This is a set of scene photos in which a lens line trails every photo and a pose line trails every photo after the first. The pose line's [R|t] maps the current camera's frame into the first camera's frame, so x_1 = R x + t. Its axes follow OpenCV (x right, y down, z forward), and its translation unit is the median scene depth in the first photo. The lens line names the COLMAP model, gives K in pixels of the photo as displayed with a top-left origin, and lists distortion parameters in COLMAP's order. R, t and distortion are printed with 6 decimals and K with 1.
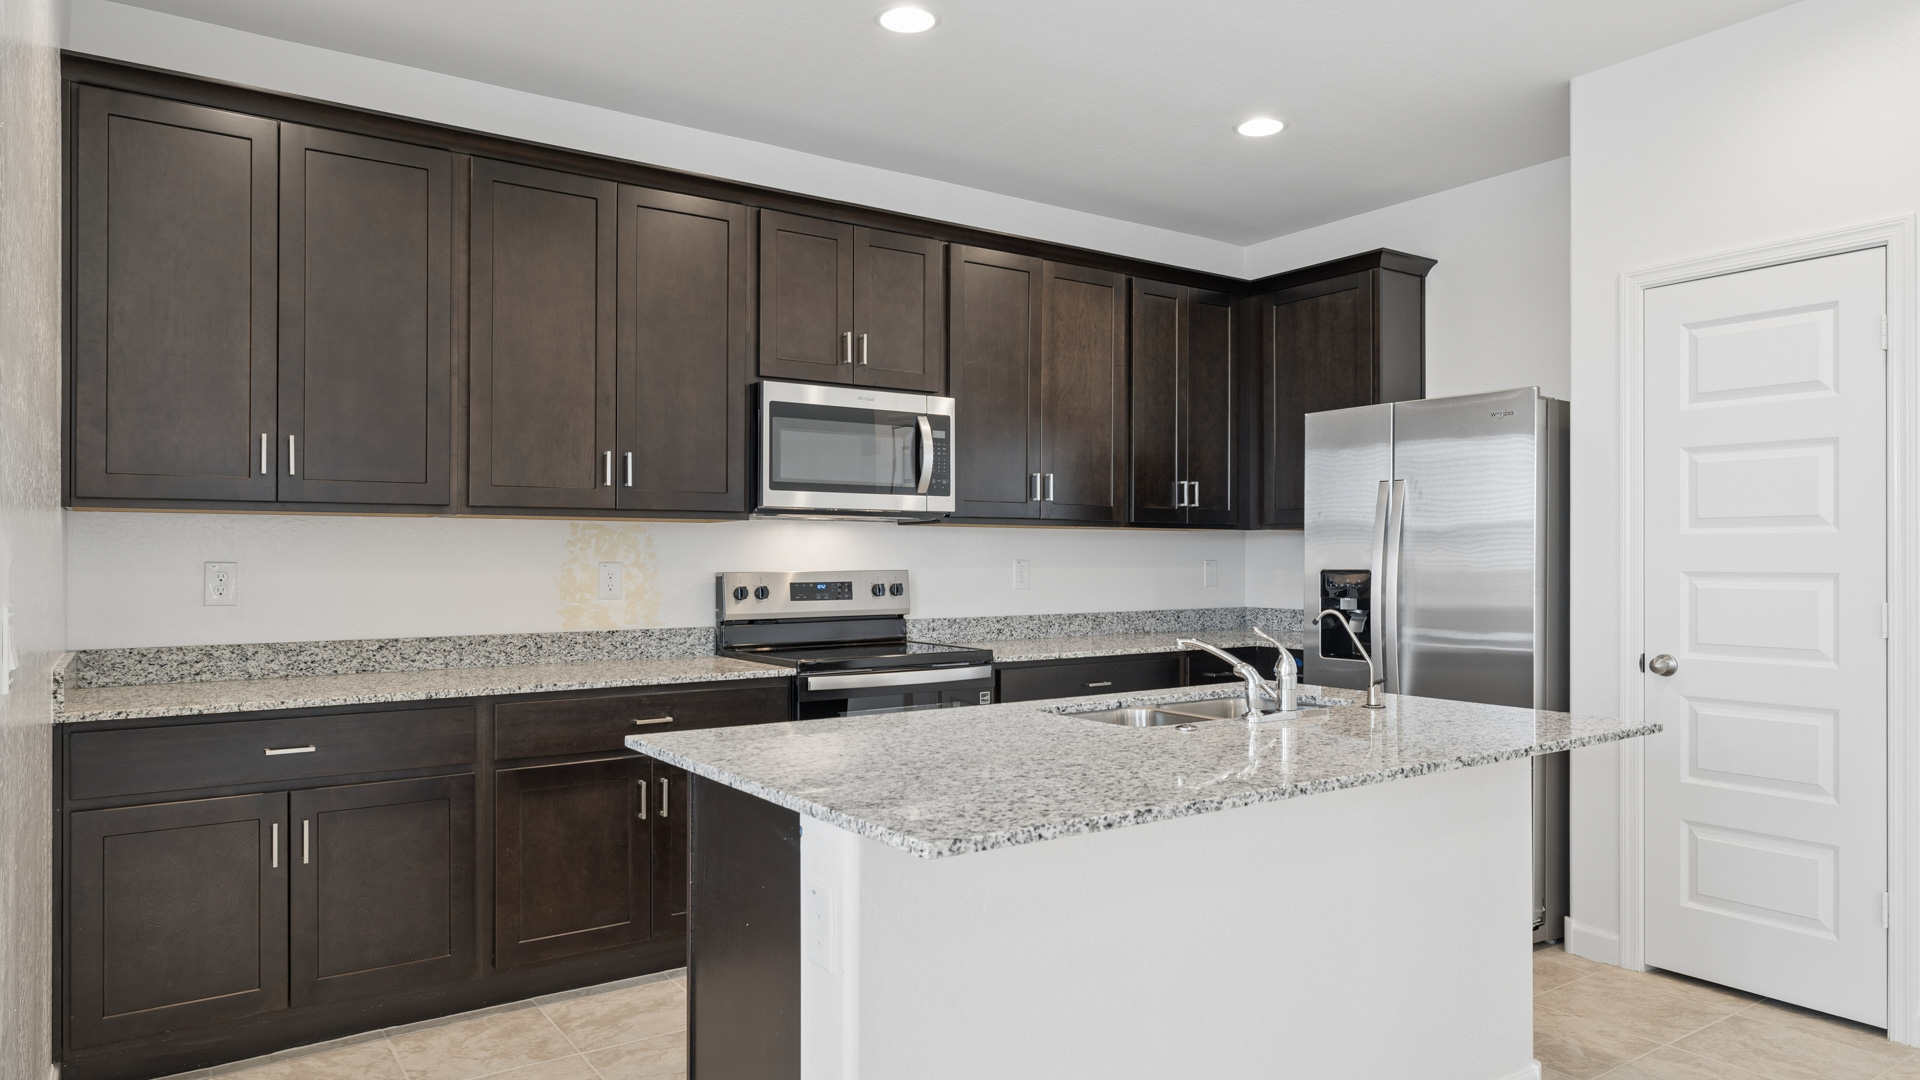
lens RADIAL K [[1203.7, 0, 965.9], [0, 1203.7, 553.7], [0, 0, 1]] dist [0.000841, 0.000551]
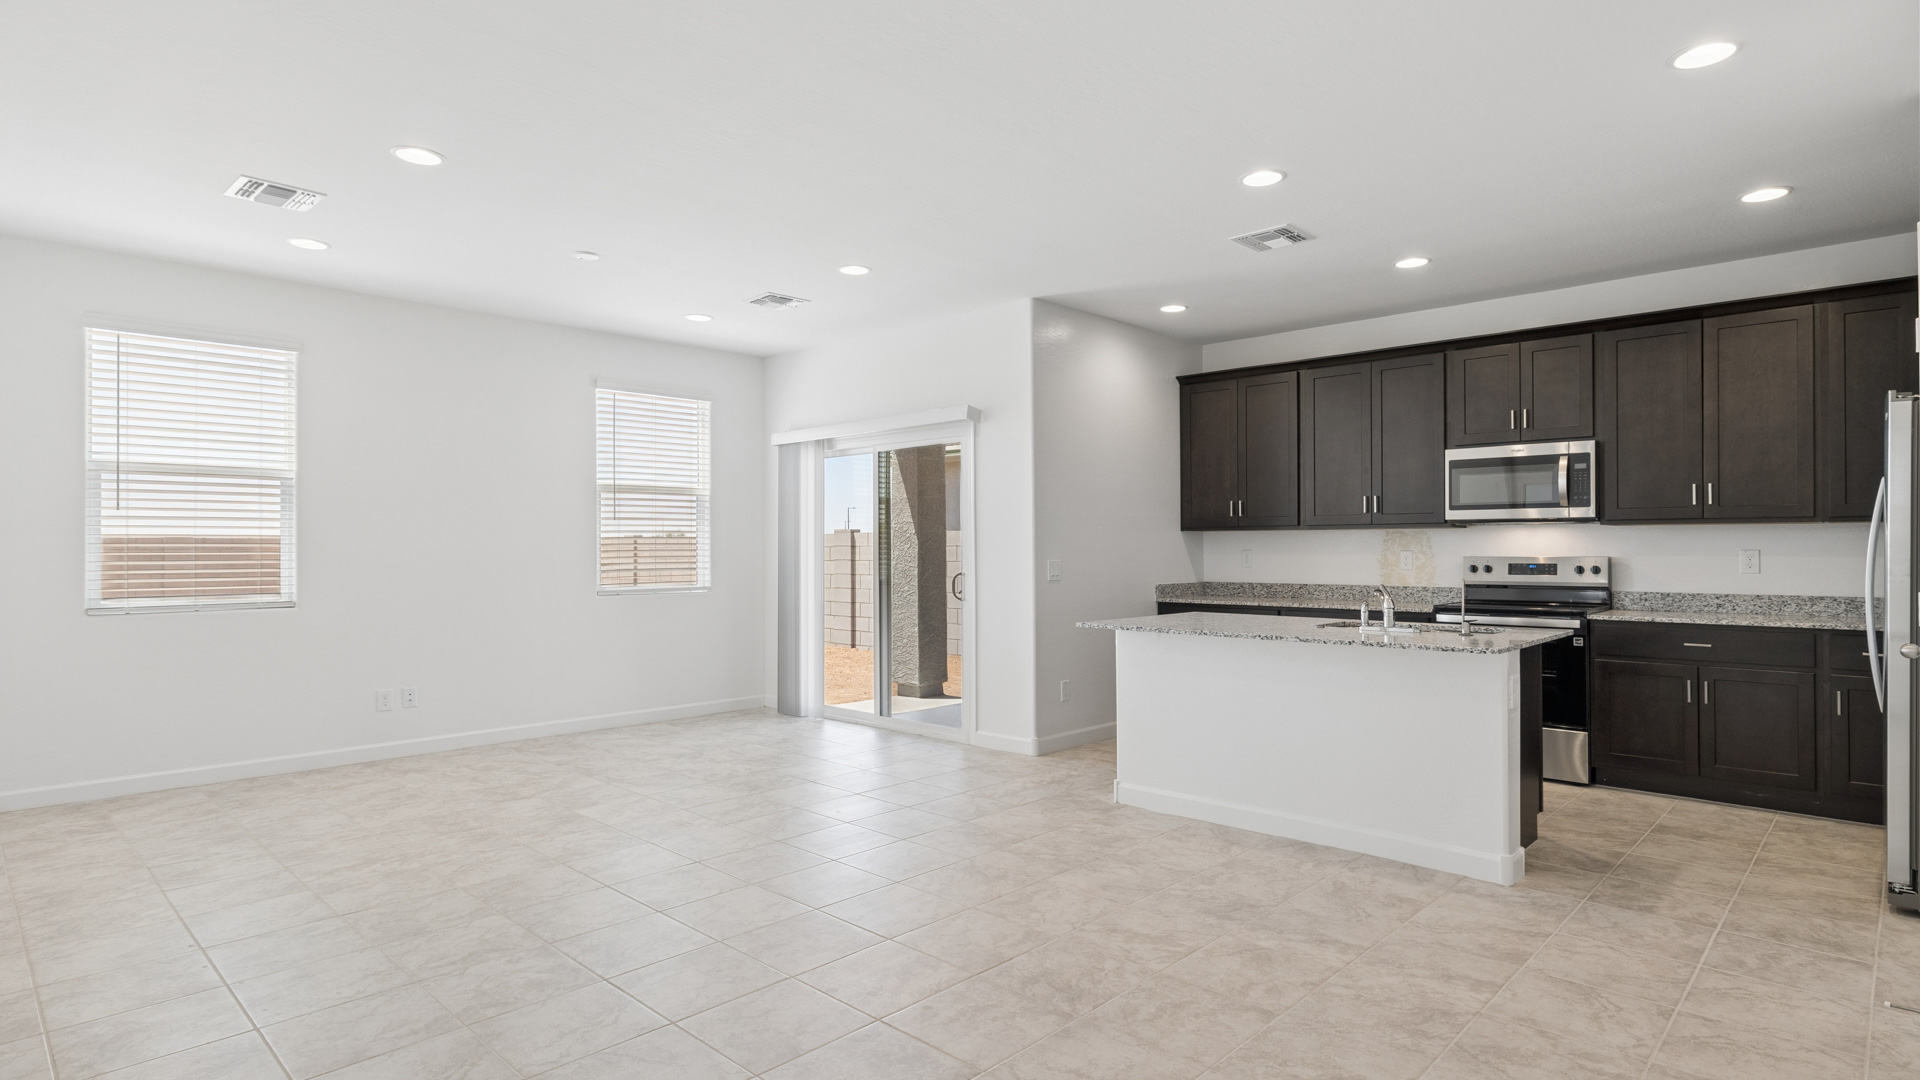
lens RADIAL K [[991.8, 0, 971.8], [0, 991.8, 546.3], [0, 0, 1]] dist [0.004232, 0.001476]
pose [[0.205059, -0.000569, -0.978750, 1.126936], [0.005450, 0.999985, 0.000560, -0.004447], [0.978735, -0.005449, 0.205059, 0.004822]]
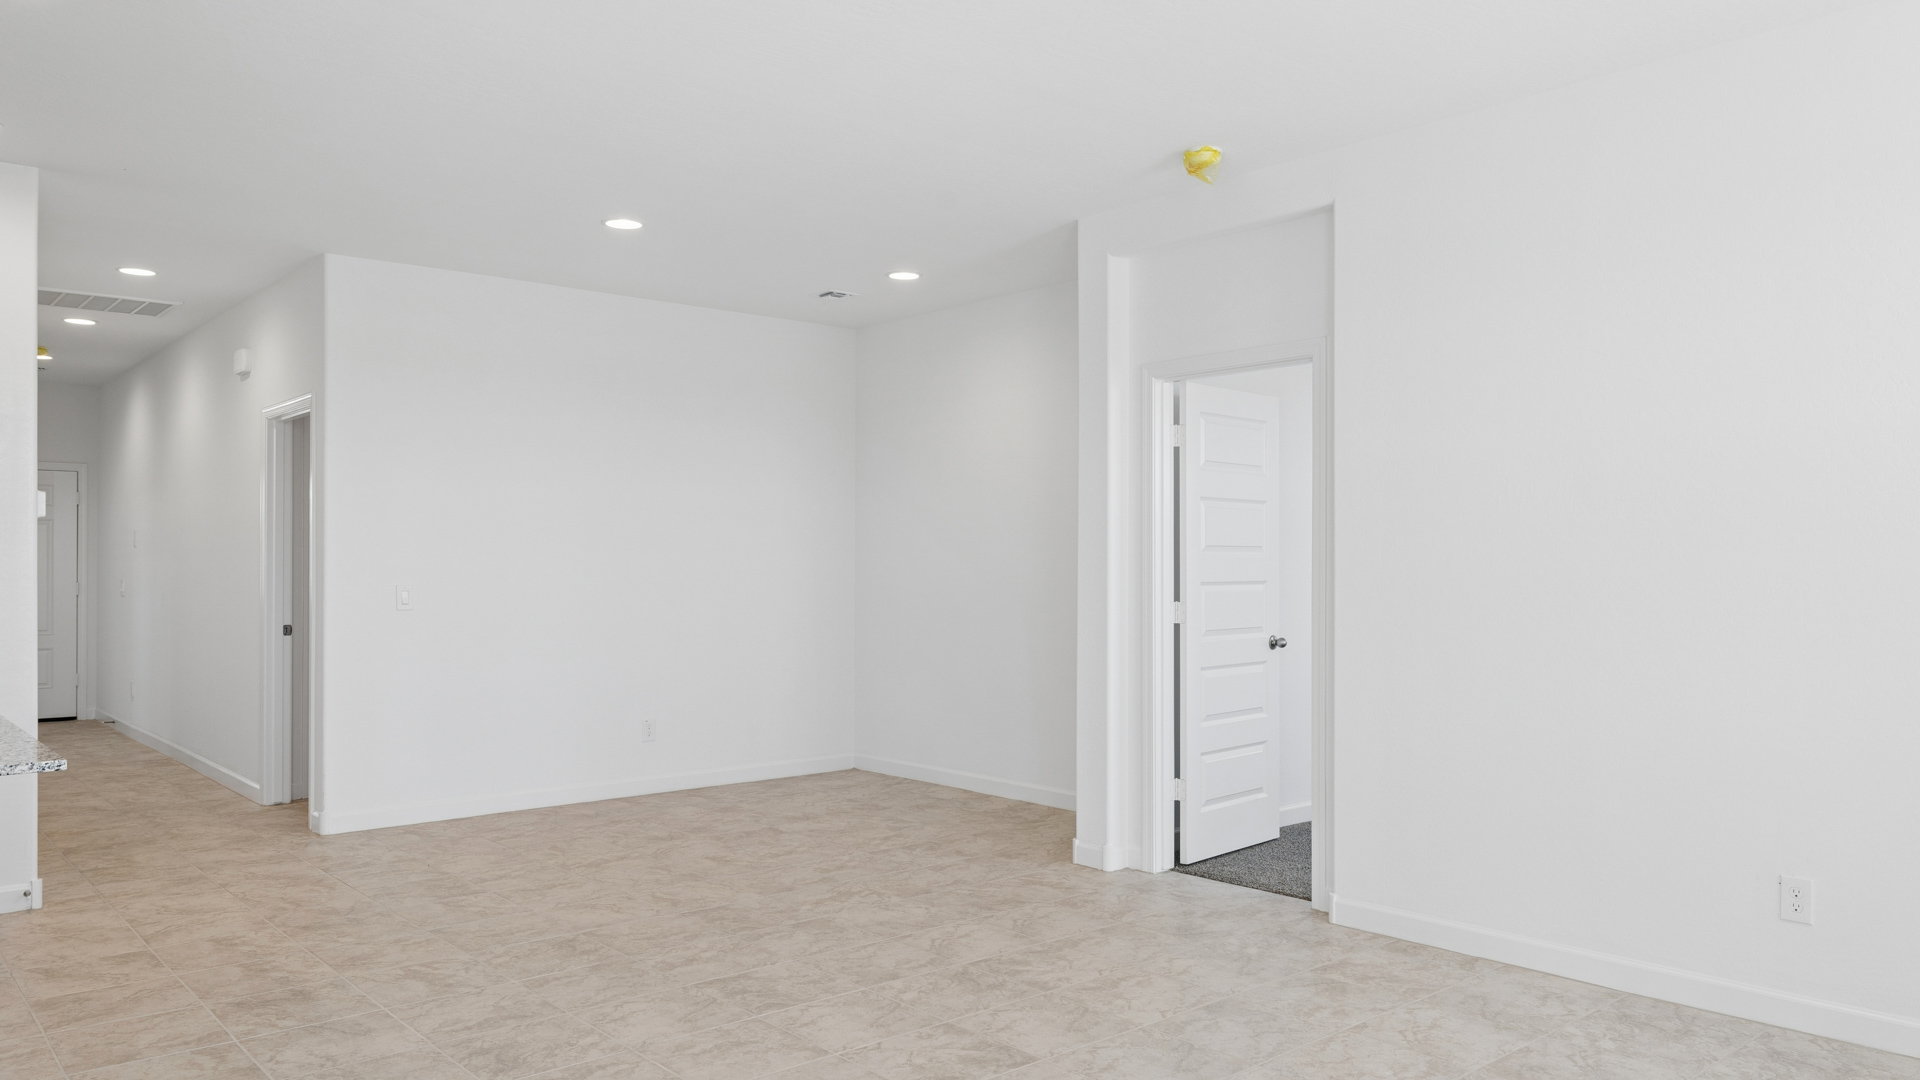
lens RADIAL K [[1331.3, 0, 966.4], [0, 1331.3, 574.5], [0, 0, 1]] dist [0.000632, 0.002584]
pose [[-0.114780, -0.003859, 0.993383, -0.707487], [-0.002464, 0.999990, 0.003600, -0.004625], [-0.993388, -0.002034, -0.114788, 0.009051]]
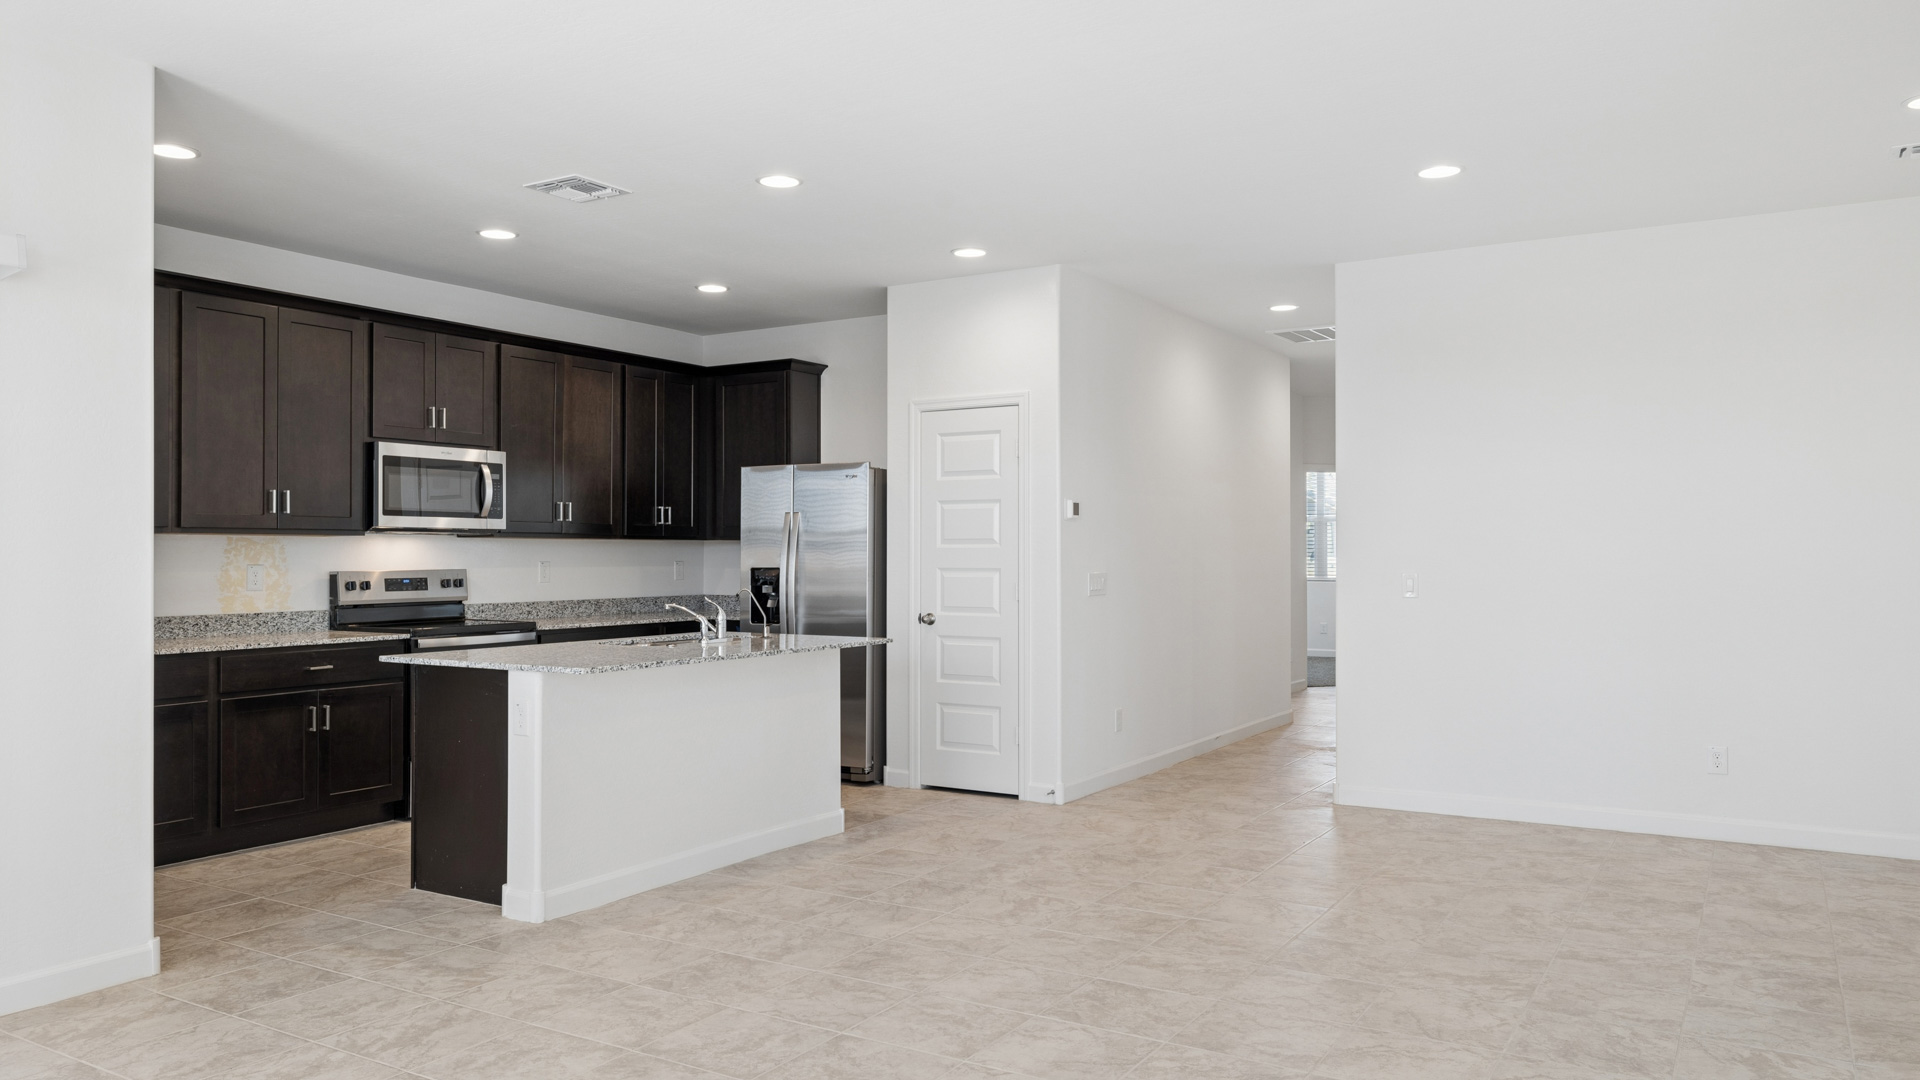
lens RADIAL K [[1331.3, 0, 959.8], [0, 1331.3, 552.2], [0, 0, 1]] dist [0.000632, 0.002584]
pose [[0.915203, 0.000365, 0.402993, -0.172677], [-0.000811, 0.999999, 0.000938, -0.009861], [-0.402992, -0.001185, 0.915203, -0.779163]]
